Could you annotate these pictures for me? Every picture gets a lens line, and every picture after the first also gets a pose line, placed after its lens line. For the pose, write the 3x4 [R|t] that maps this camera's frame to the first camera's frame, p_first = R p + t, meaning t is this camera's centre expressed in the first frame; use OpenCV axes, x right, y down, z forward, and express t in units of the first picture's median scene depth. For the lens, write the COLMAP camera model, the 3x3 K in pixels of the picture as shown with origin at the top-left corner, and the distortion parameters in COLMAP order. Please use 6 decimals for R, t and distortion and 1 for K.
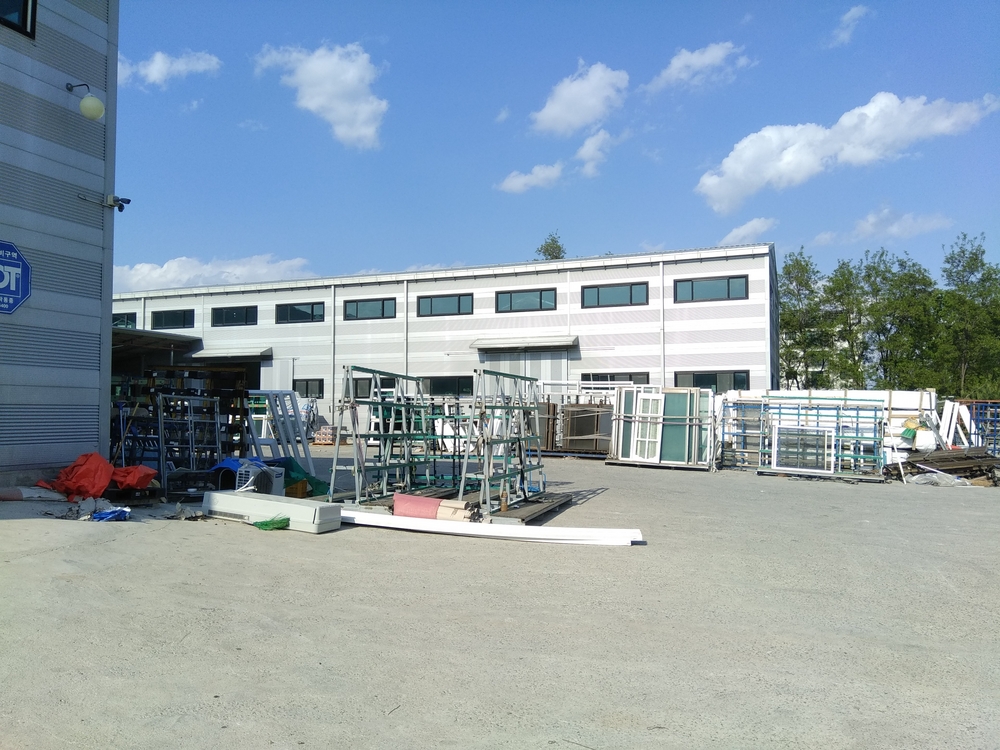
lens RADIAL K [[772.0, 0, 500.0], [0, 772.0, 375.0], [0, 0, 1]] dist [-0.001089, -0.002795]
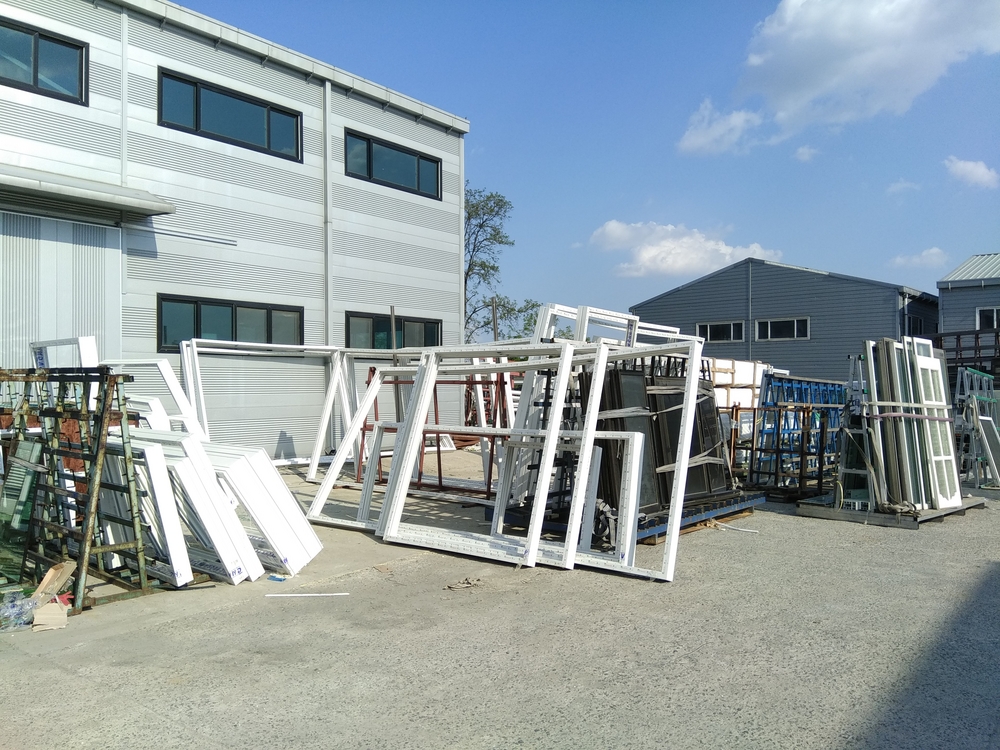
lens RADIAL K [[772.0, 0, 500.0], [0, 772.0, 375.0], [0, 0, 1]] dist [-0.001089, -0.002795]
pose [[0.304300, 0.012237, 0.952498, -0.102955], [-0.050163, 0.998736, 0.003195, 0.014411], [-0.951255, -0.048753, 0.304529, 0.352486]]
